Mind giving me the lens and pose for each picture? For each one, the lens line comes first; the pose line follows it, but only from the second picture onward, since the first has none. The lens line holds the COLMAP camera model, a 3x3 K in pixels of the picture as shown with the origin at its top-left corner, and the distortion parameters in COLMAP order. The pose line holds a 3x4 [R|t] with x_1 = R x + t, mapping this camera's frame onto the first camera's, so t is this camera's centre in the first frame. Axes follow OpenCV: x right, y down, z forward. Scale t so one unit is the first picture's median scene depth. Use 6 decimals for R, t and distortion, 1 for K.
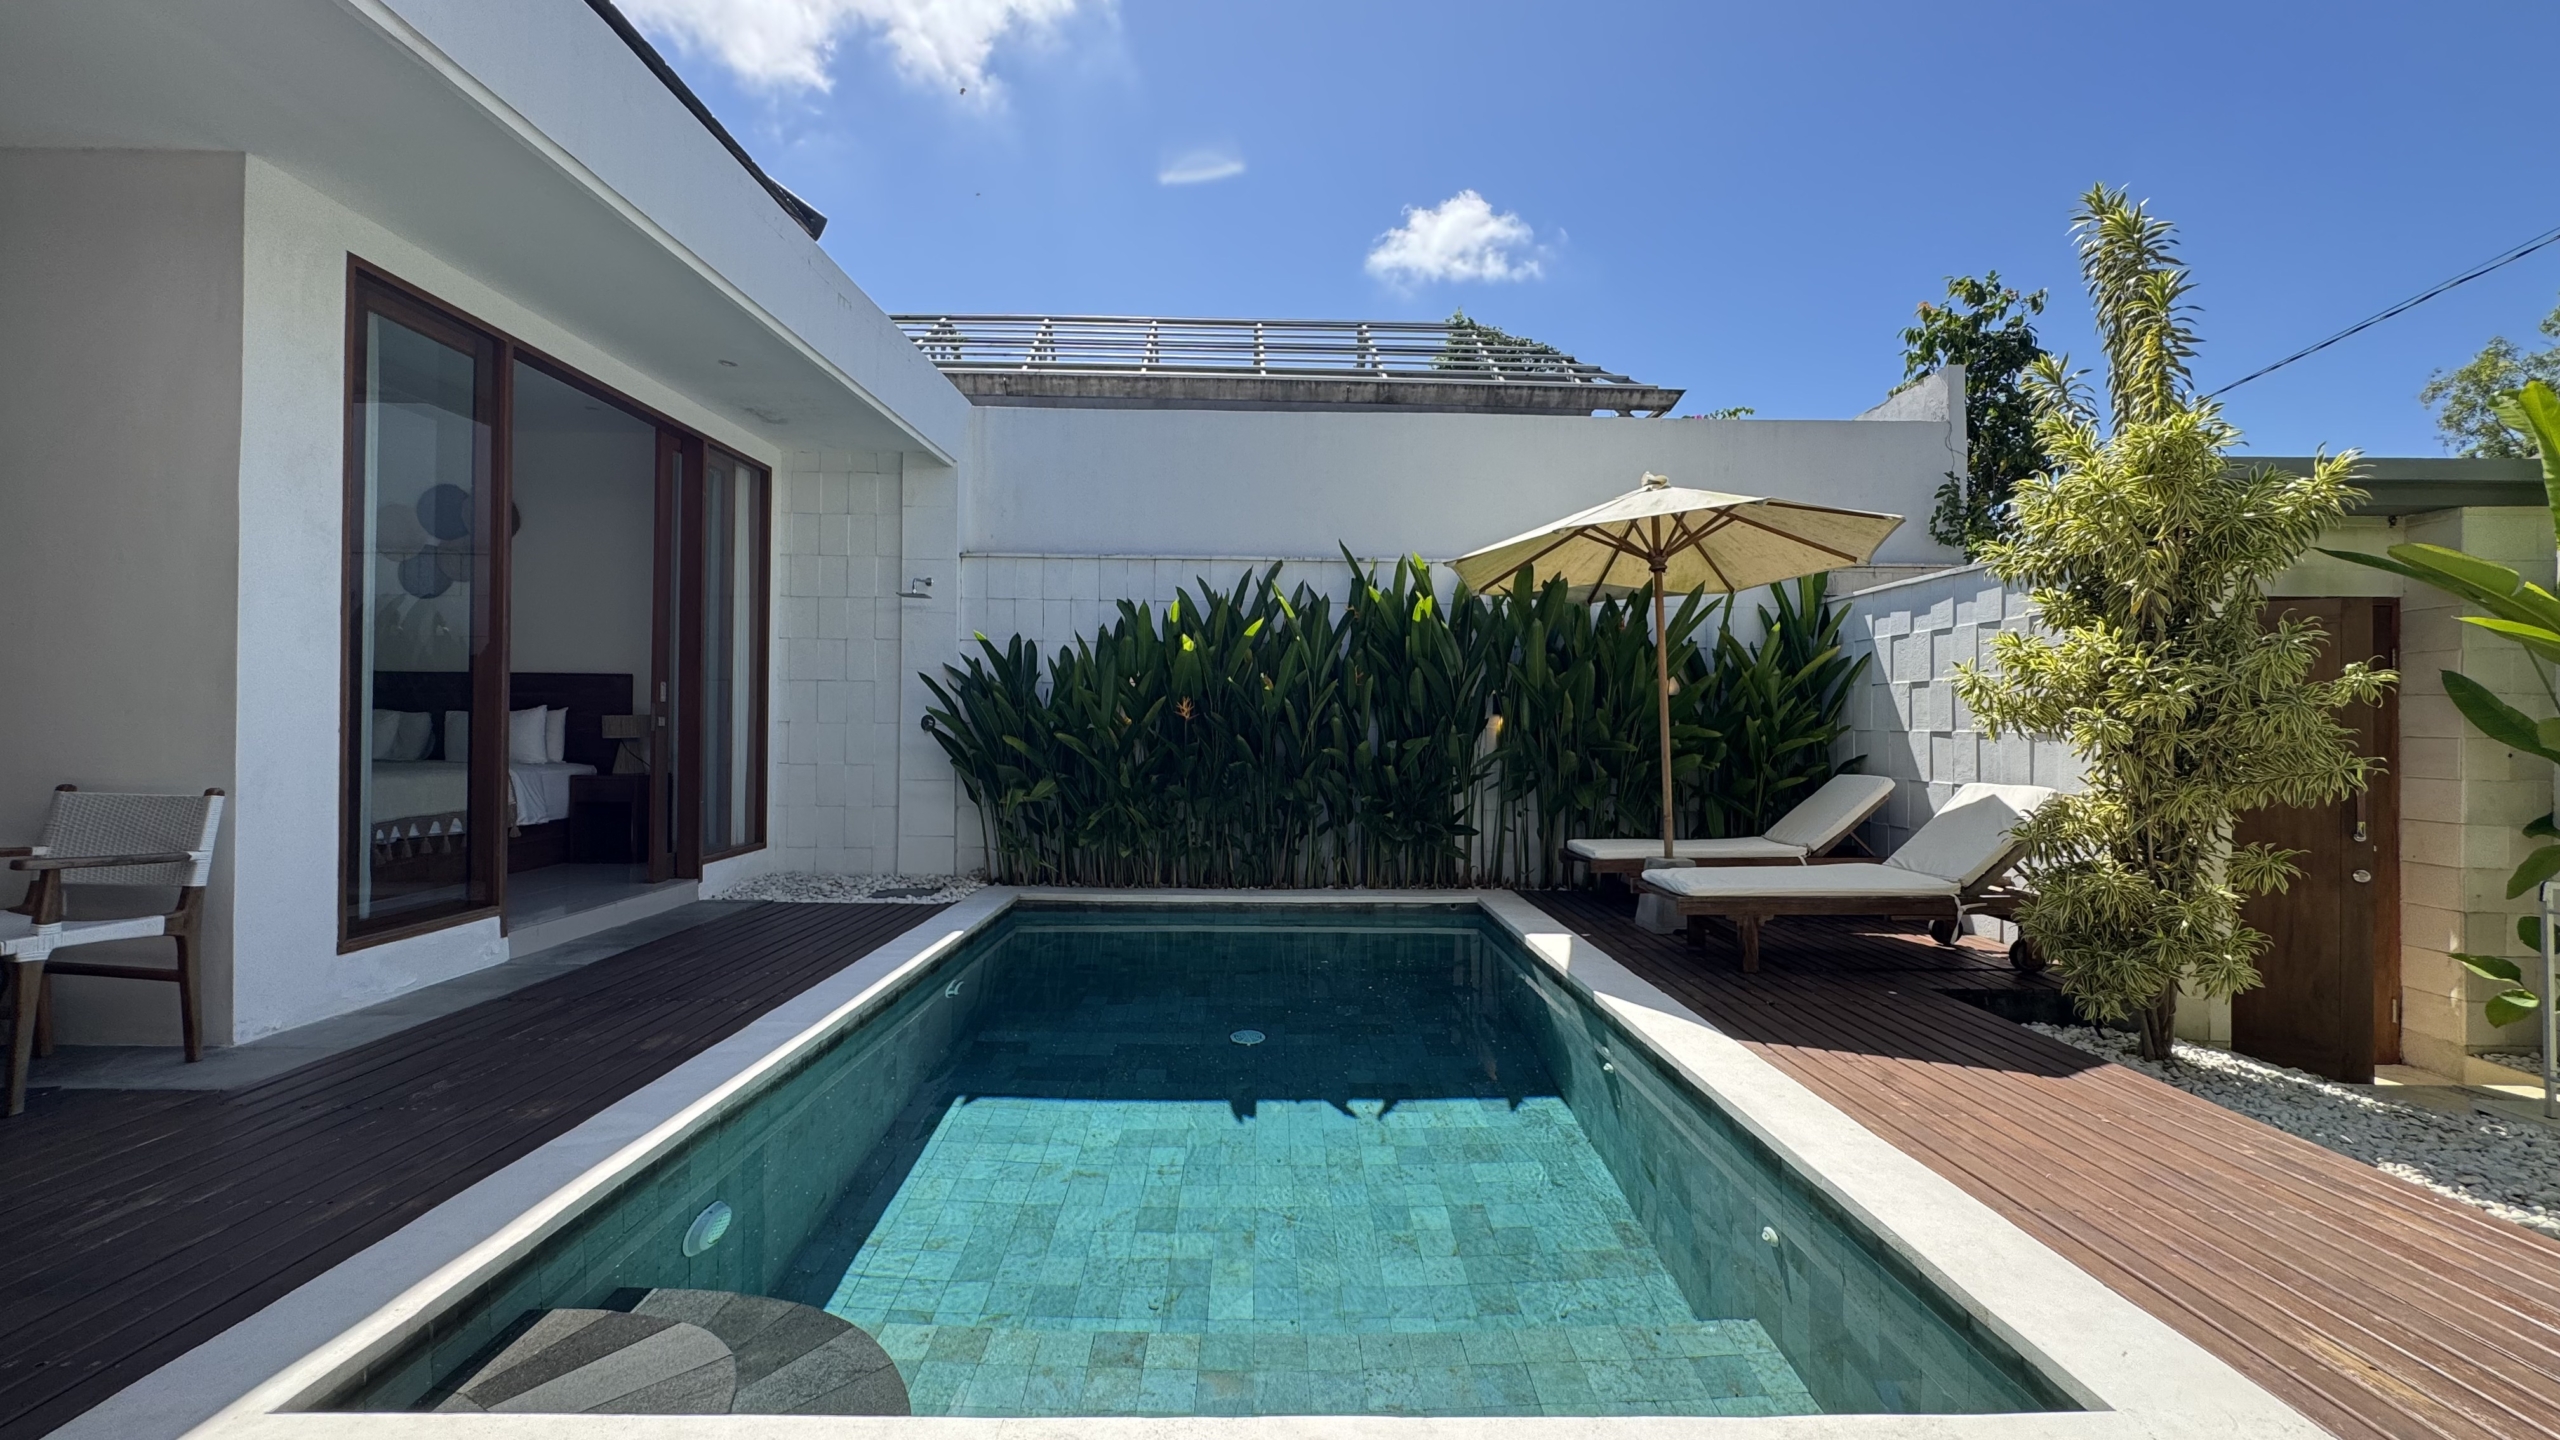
lens RADIAL K [[1024.9, 0, 1277.1], [0, 1024.9, 714.2], [0, 0, 1]] dist [-0.003059, -0.000034]
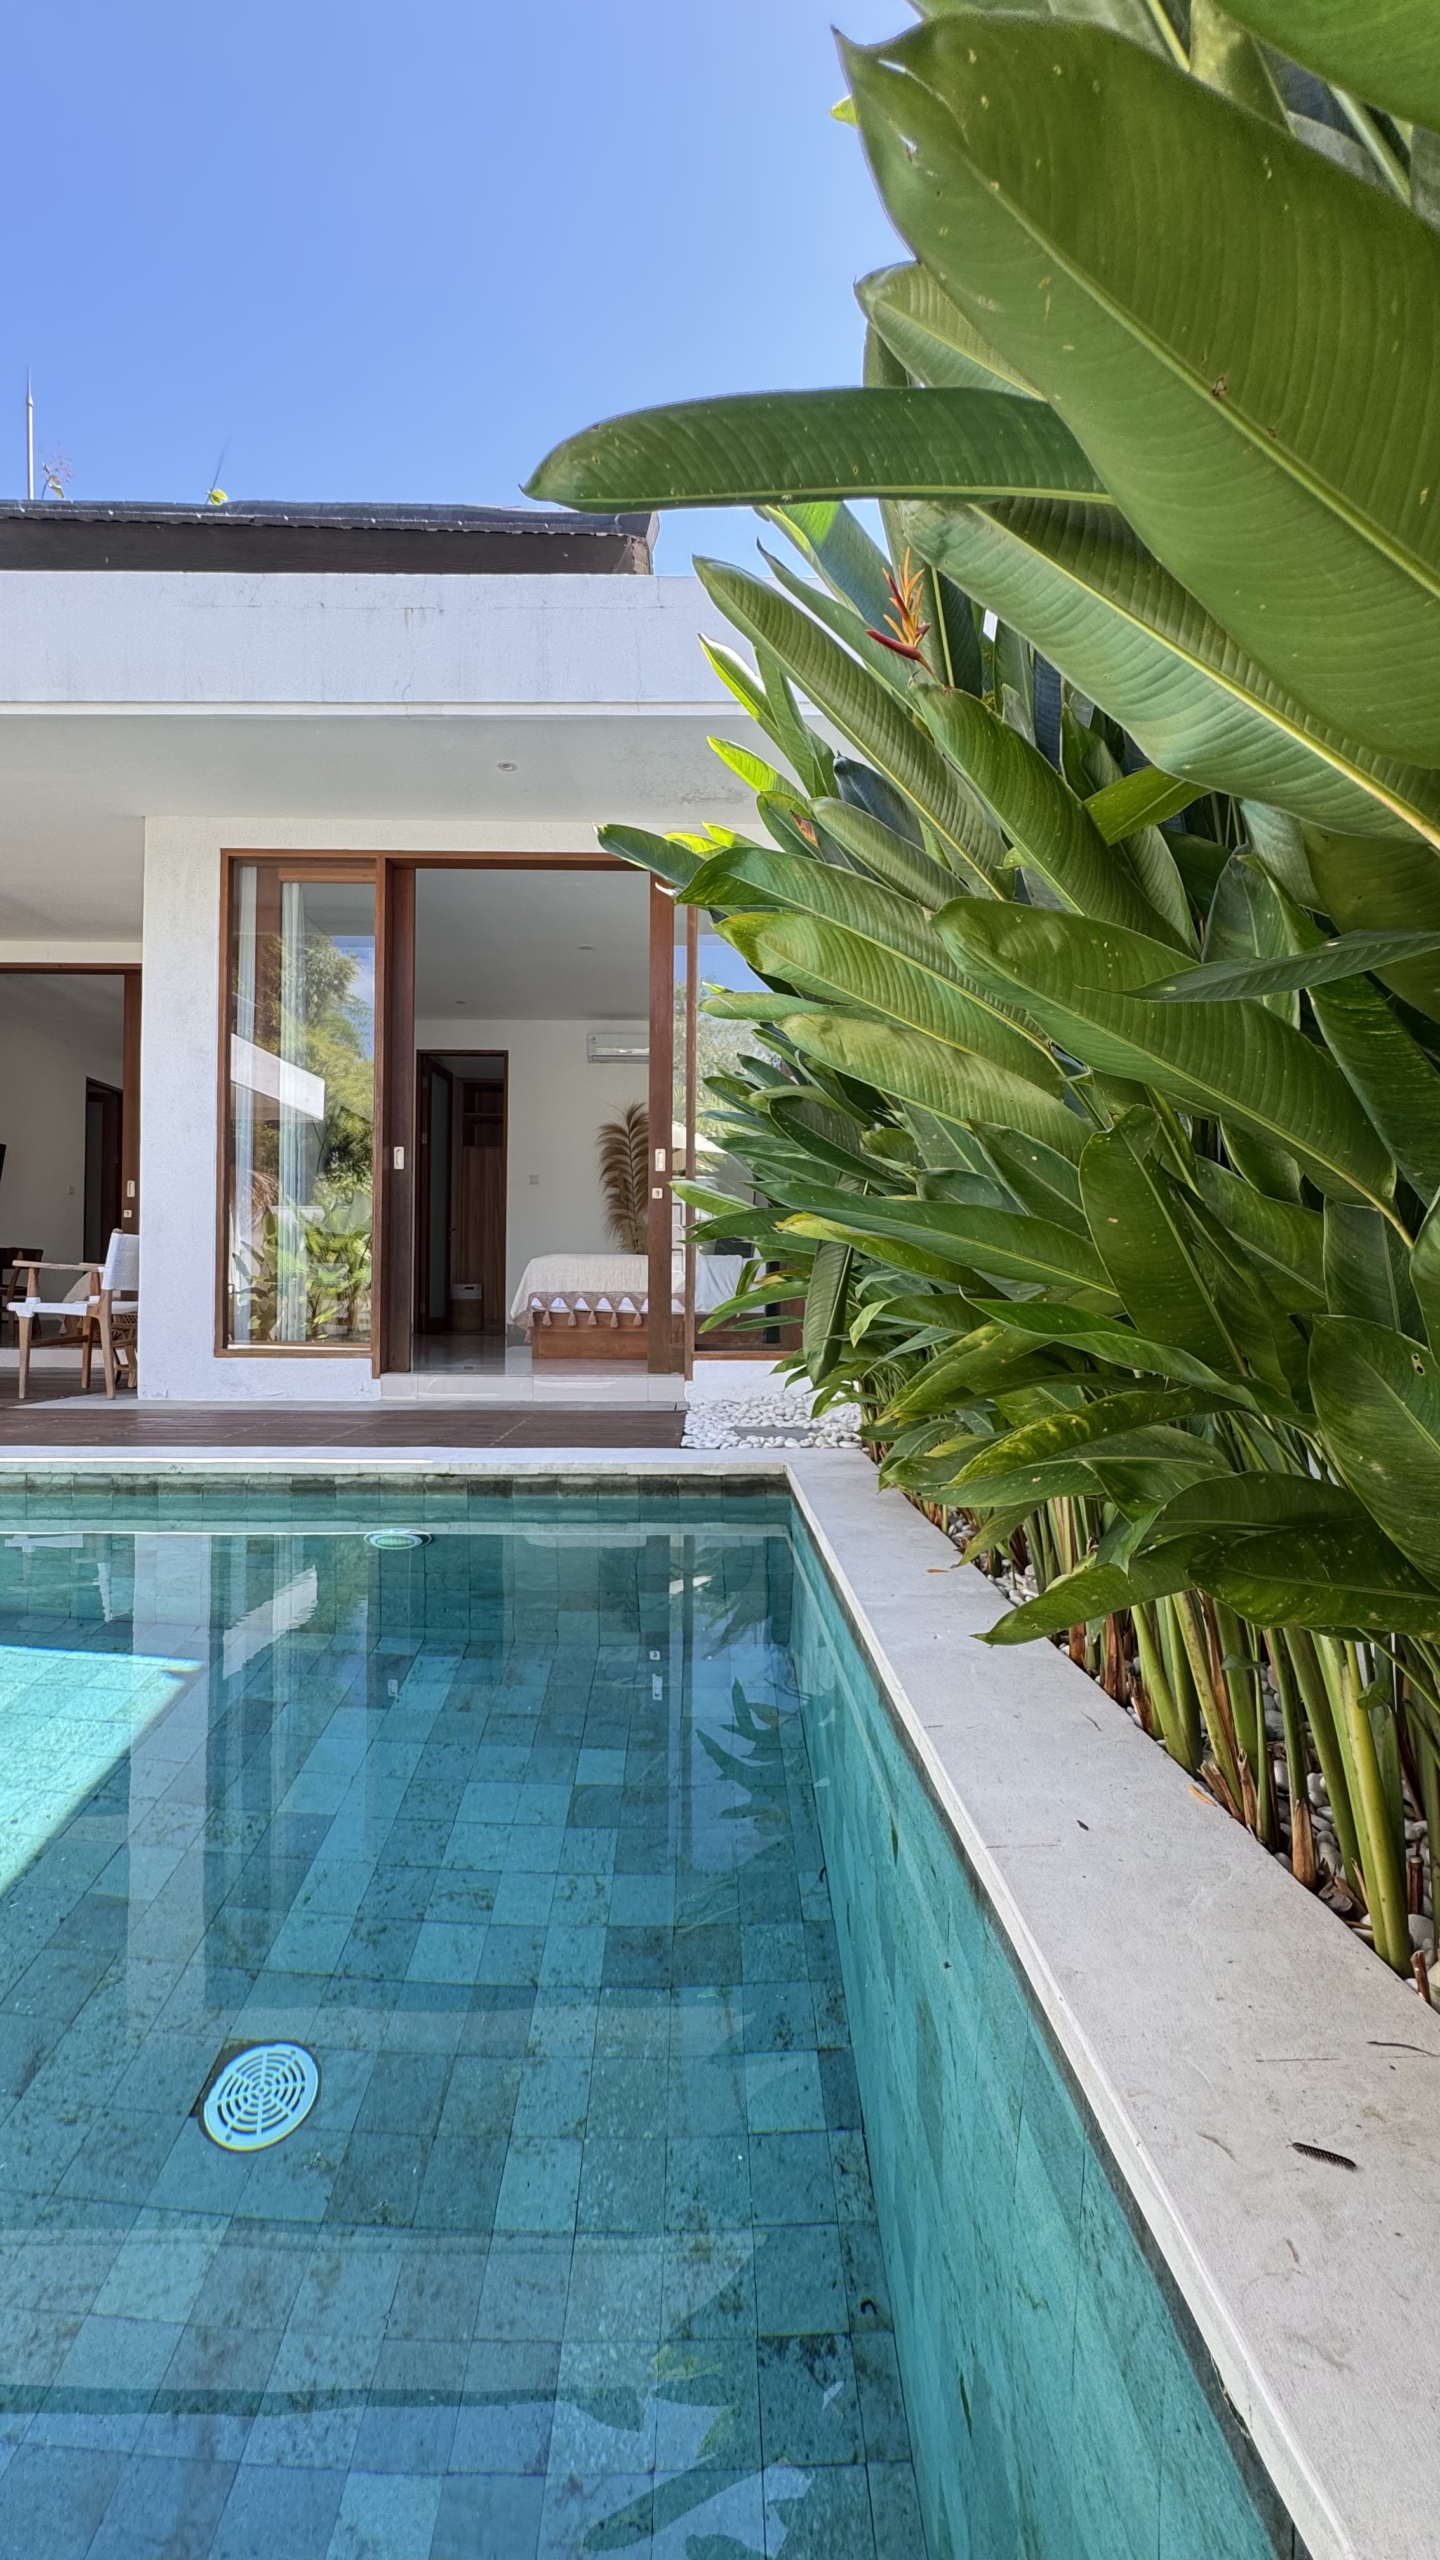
lens RADIAL K [[1026.8, 0, 723.6], [0, 1026.8, 1276.7], [0, 0, 1]] dist [-0.001921, 0.000381]
pose [[0.008113, -0.024368, -0.999670, 0.268978], [0.002221, 0.999701, -0.024351, 0.092627], [0.999965, -0.002023, 0.008164, 0.957917]]
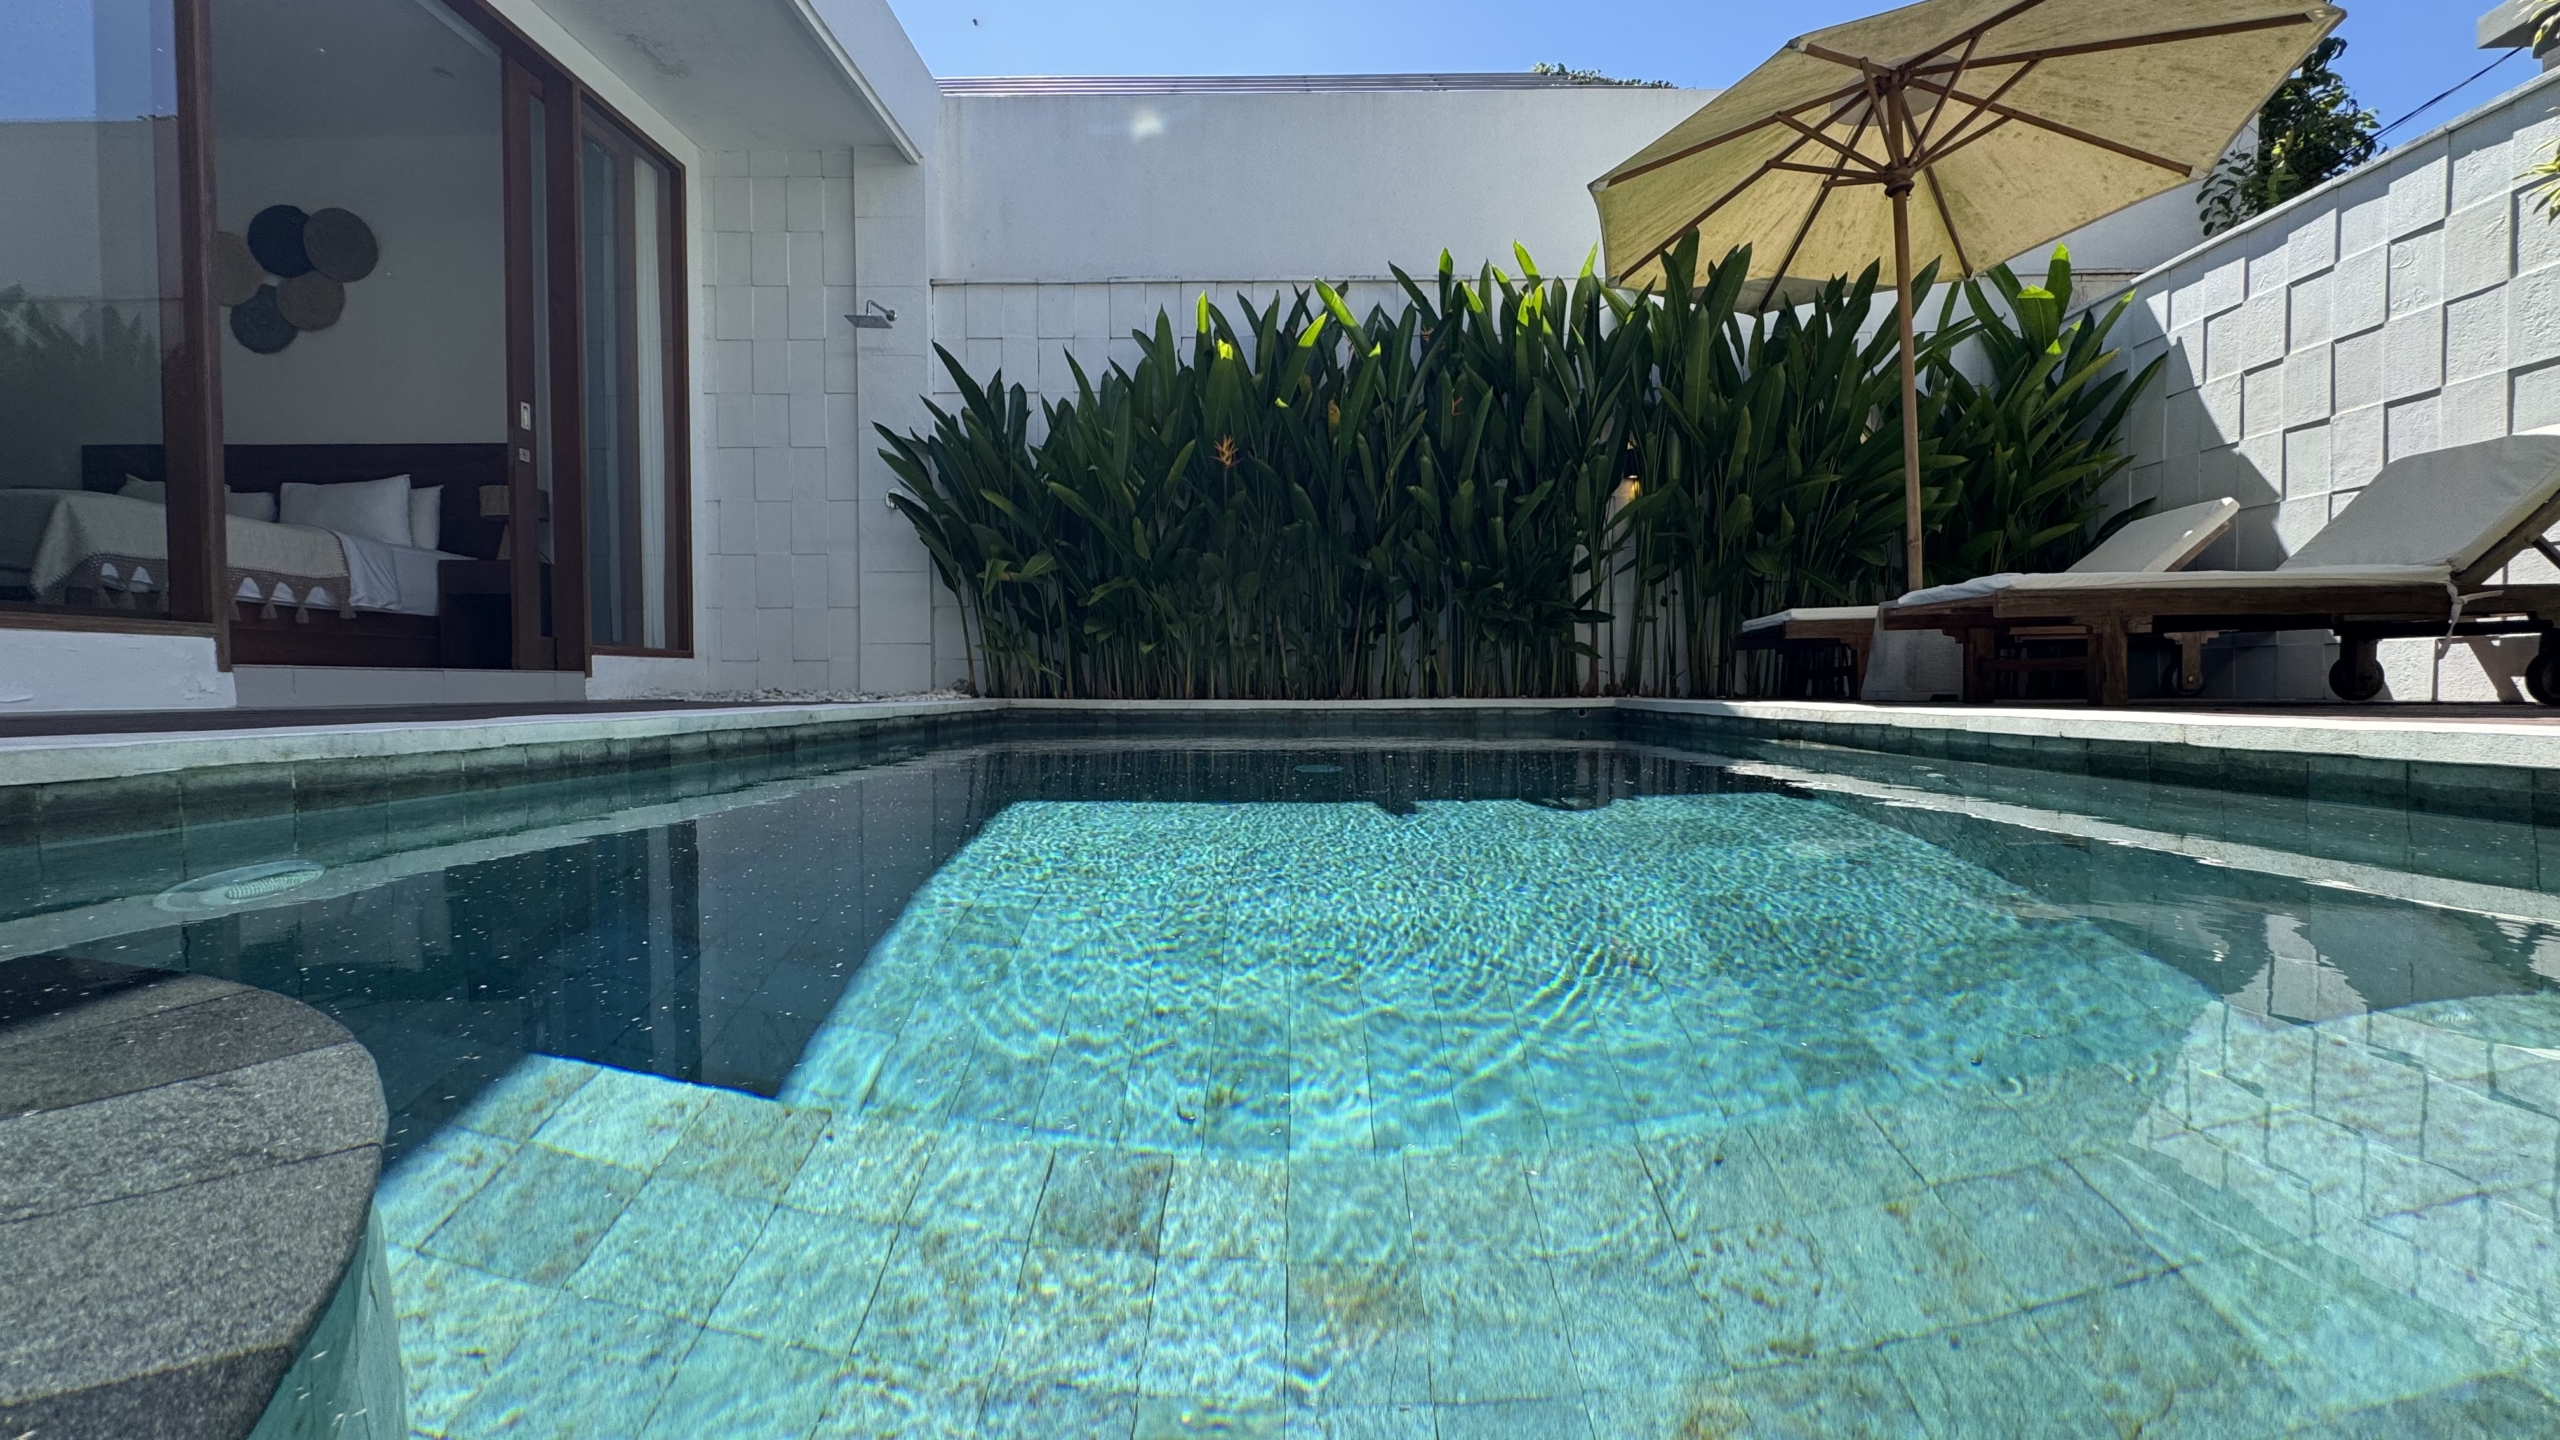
lens RADIAL K [[1022.2, 0, 1280.0], [0, 1022.2, 720.0], [0, 0, 1]] dist [-0.000165, -0.000077]
pose [[0.999524, -0.008254, -0.029724, -0.026808], [0.009376, 0.999242, 0.037785, 0.160720], [0.029389, -0.038046, 0.998844, 0.239736]]
